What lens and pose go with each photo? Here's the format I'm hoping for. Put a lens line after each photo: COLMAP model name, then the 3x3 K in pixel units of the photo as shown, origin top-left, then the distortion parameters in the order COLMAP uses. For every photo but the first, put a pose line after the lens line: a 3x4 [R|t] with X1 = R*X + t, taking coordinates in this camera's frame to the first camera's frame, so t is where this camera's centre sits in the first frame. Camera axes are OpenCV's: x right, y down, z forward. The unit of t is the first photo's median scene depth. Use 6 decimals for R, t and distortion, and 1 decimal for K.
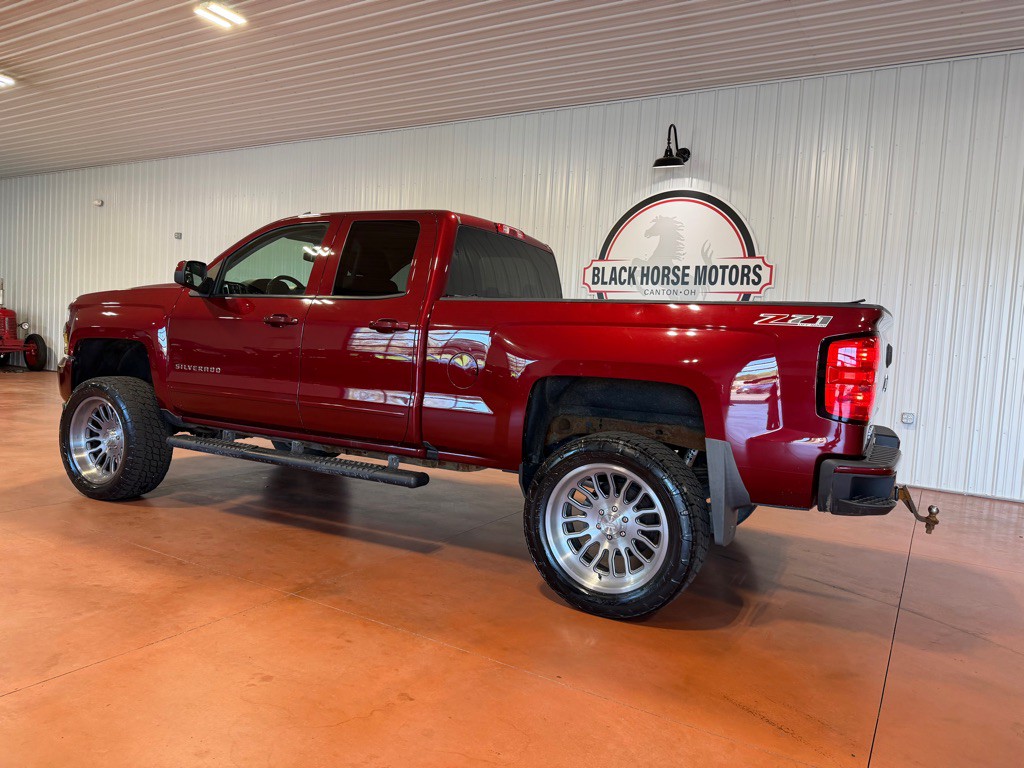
lens RADIAL K [[713.9, 0, 513.1], [0, 713.9, 391.8], [0, 0, 1]] dist [0.061958, -0.082920]
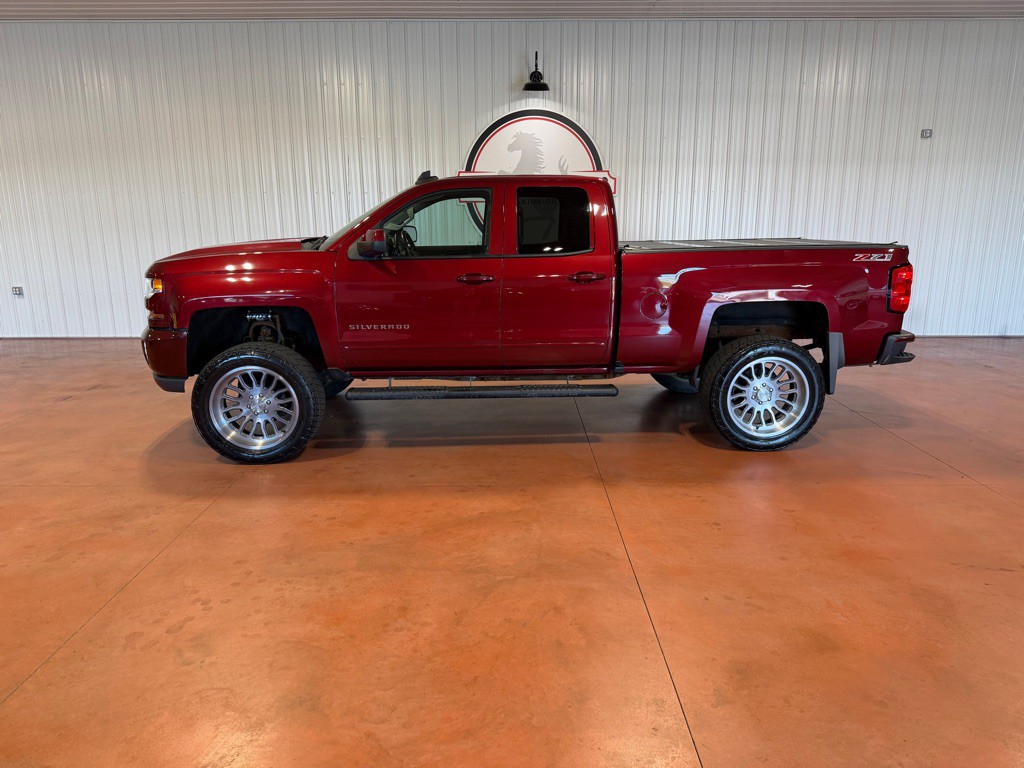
lens RADIAL K [[713.9, 0, 515.9], [0, 713.9, 391.9], [0, 0, 1]] dist [0.061958, -0.082920]
pose [[0.853904, -0.174977, 0.490135, -0.463511], [0.084858, 0.975994, 0.200588, -0.076484], [-0.513466, -0.129691, 0.848253, -0.023309]]
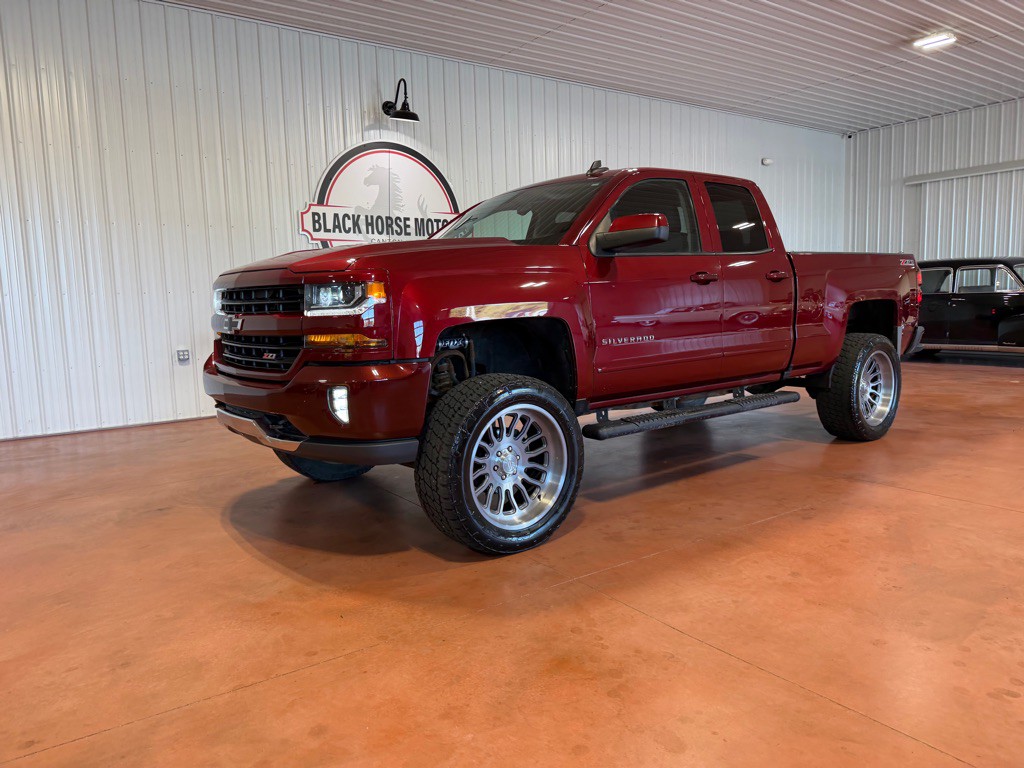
lens RADIAL K [[713.9, 0, 525.0], [0, 713.9, 379.8], [0, 0, 1]] dist [0.061958, -0.082920]
pose [[0.390205, -0.168173, 0.905239, -0.723803], [0.112572, 0.984515, 0.134376, -0.064128], [-0.913821, 0.049470, 0.403094, 0.442635]]
